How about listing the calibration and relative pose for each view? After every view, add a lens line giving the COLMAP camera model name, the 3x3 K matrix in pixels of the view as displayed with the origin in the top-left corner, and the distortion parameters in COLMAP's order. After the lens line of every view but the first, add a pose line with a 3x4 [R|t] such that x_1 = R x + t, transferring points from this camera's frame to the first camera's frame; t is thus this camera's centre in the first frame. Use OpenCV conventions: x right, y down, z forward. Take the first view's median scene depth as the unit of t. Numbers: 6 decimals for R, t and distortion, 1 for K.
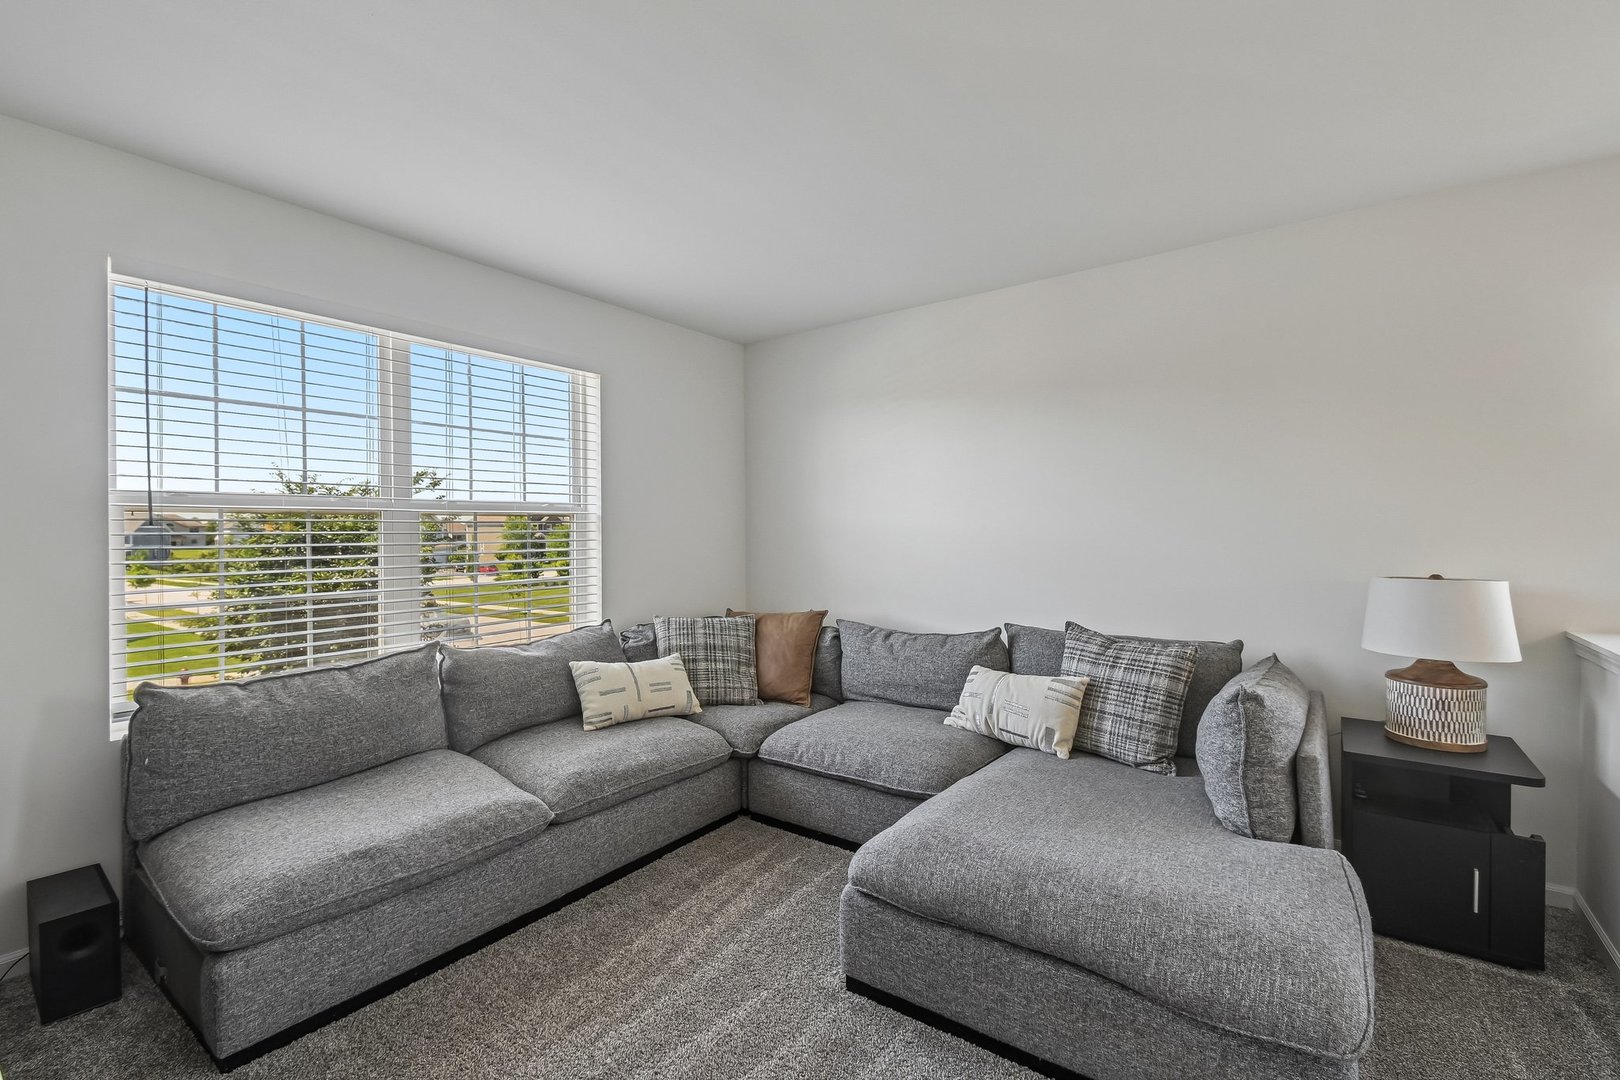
lens RADIAL K [[727.5, 0, 804.2], [0, 727.5, 531.6], [0, 0, 1]] dist [0.038754, -0.018720]
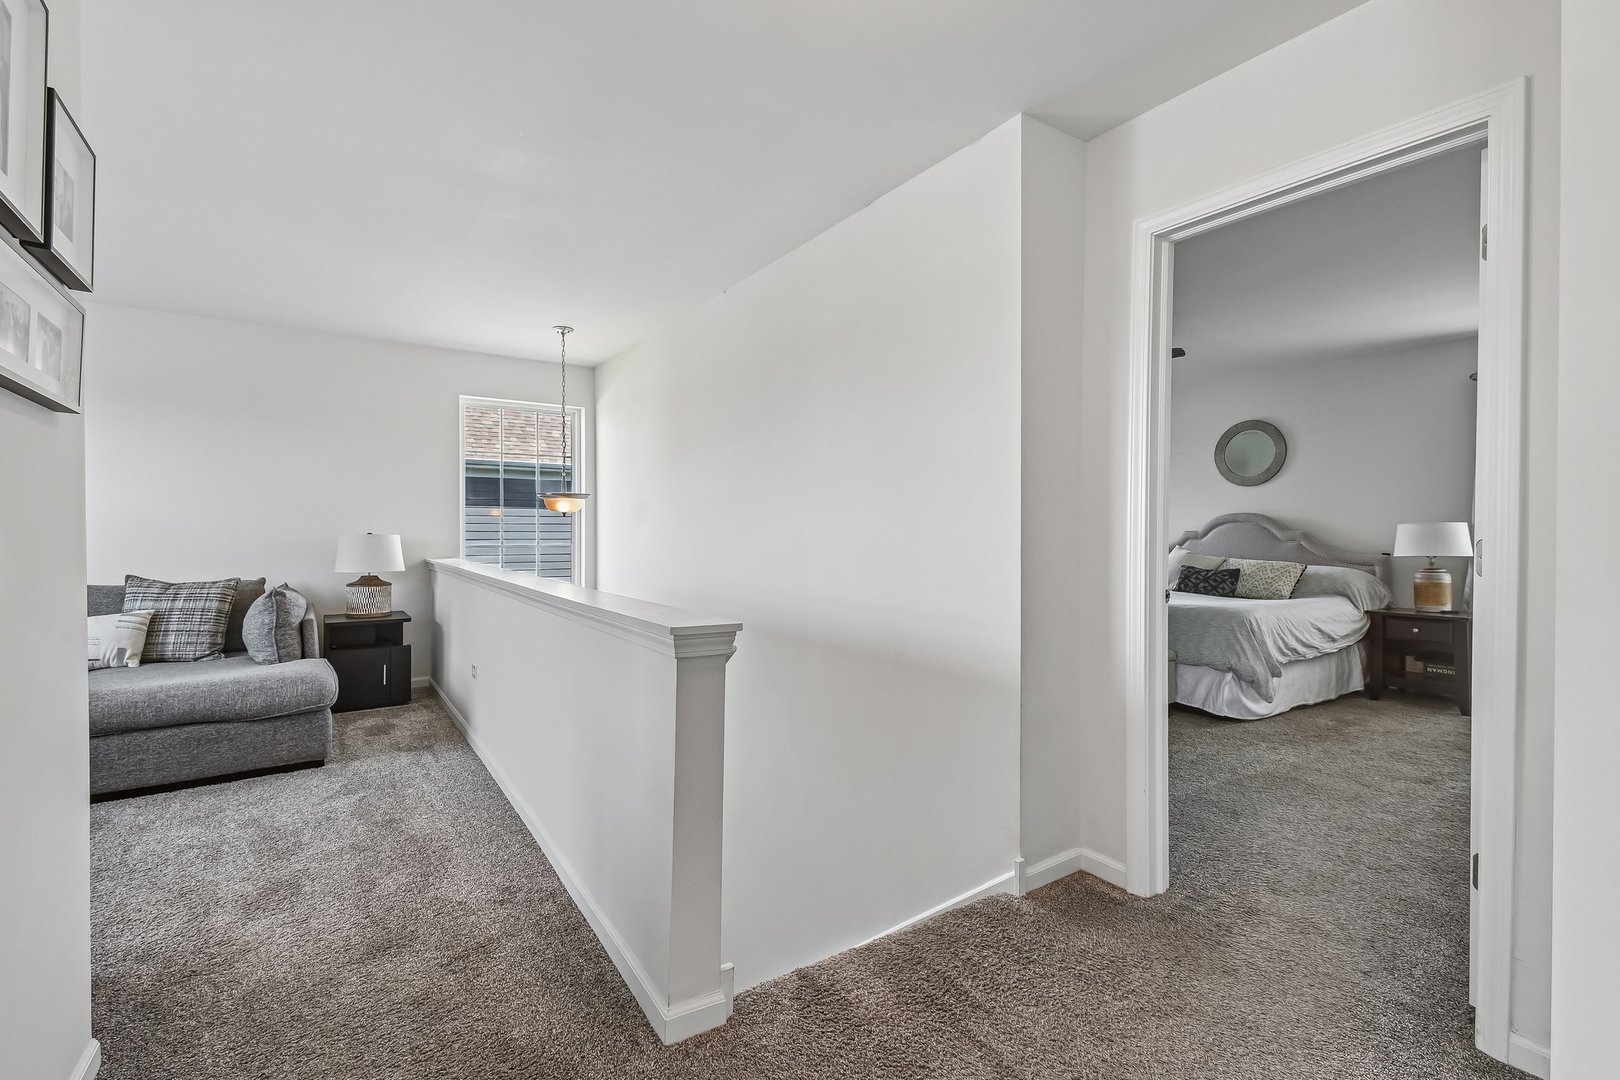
lens RADIAL K [[727.5, 0, 804.2], [0, 727.5, 531.6], [0, 0, 1]] dist [0.038754, -0.018720]
pose [[0.353528, -0.002393, 0.935421, -0.599098], [-0.000725, 0.999996, 0.002832, 0.049907], [-0.935424, -0.001679, 0.353524, -0.809917]]
